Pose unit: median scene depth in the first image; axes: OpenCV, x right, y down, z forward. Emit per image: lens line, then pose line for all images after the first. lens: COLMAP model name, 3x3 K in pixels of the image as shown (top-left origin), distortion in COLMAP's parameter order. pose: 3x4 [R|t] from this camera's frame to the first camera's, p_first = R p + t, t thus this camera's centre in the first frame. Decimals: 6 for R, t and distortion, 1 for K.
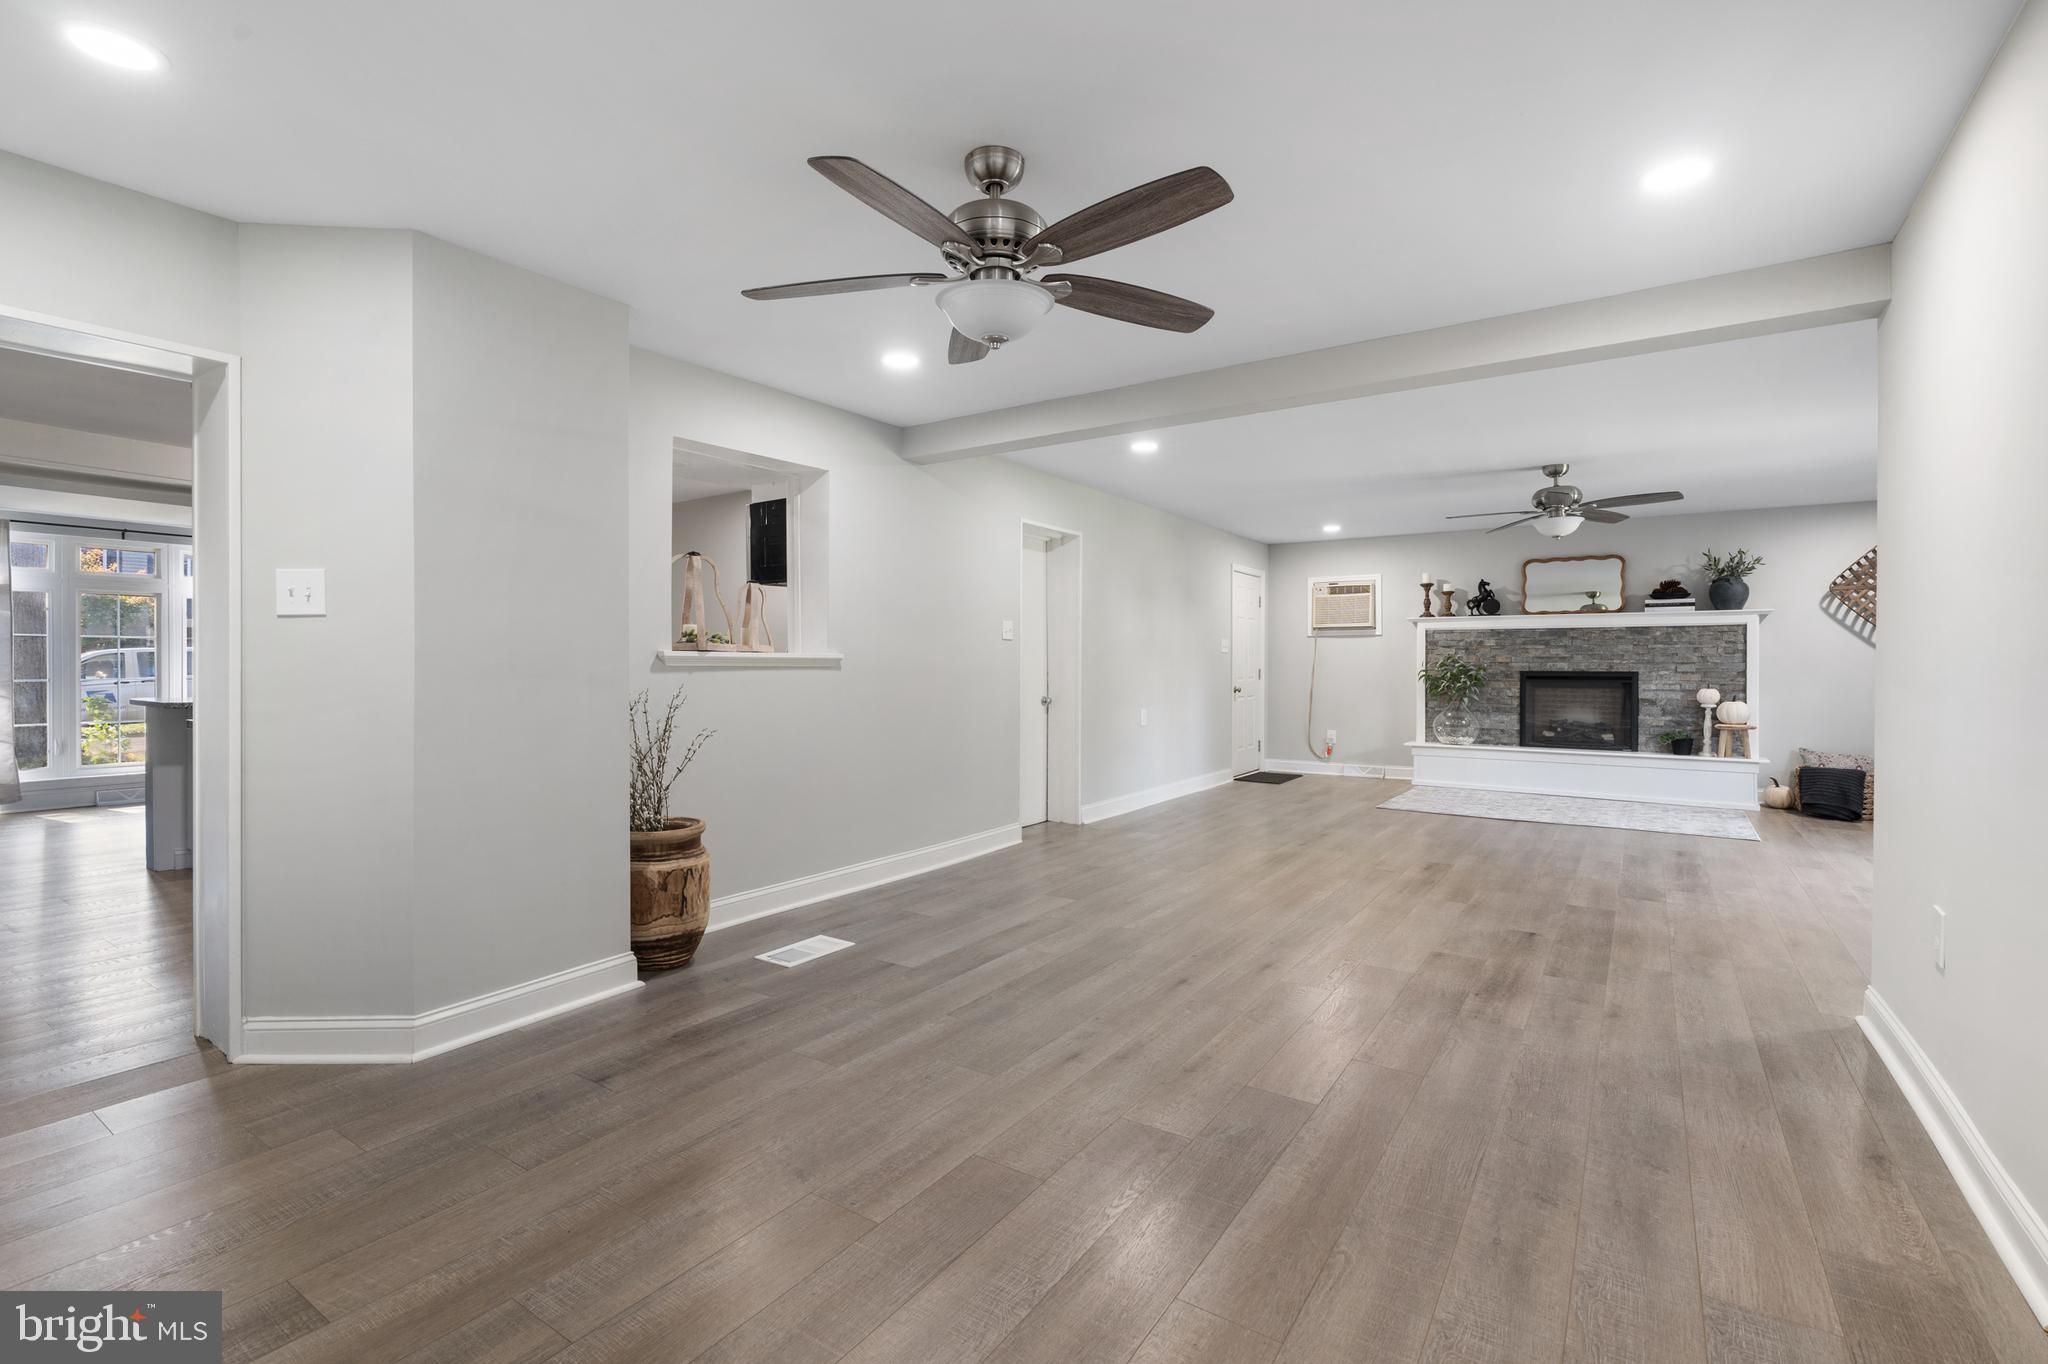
lens RADIAL K [[903.0, 0, 1024.0], [0, 903.0, 682.0], [0, 0, 1]] dist [0.000325, 0.000256]
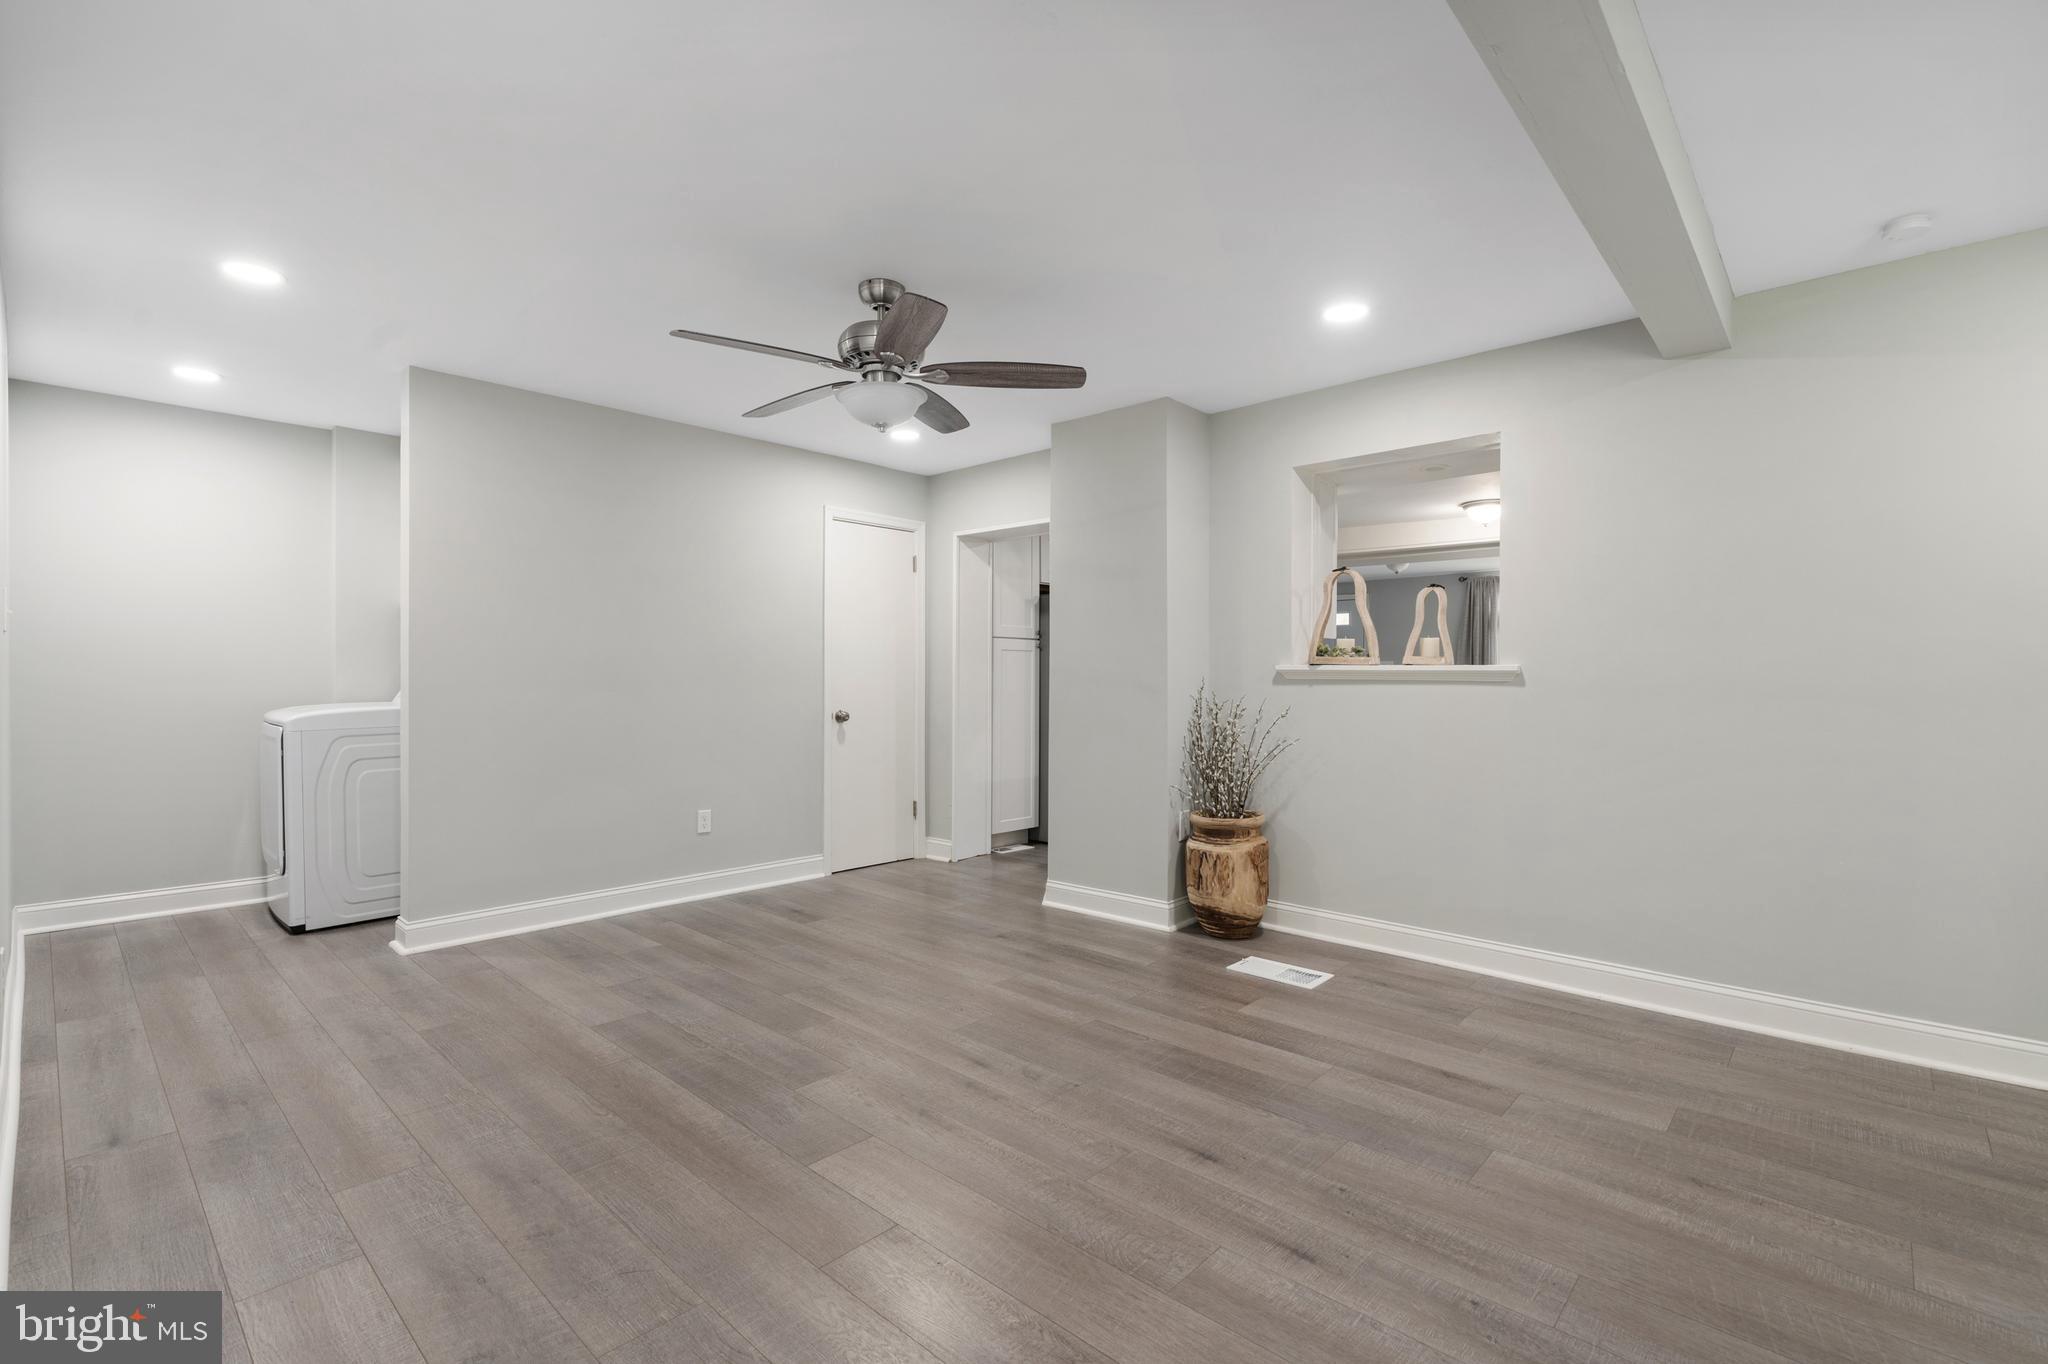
lens RADIAL K [[921.9, 0, 1024.0], [0, 921.9, 682.0], [0, 0, 1]] dist [-0.006284, -0.000087]
pose [[-0.144131, 0.001131, -0.989558, 0.985214], [-0.024886, 0.999679, 0.004767, -0.013770], [0.989246, 0.025313, -0.144057, 1.101390]]
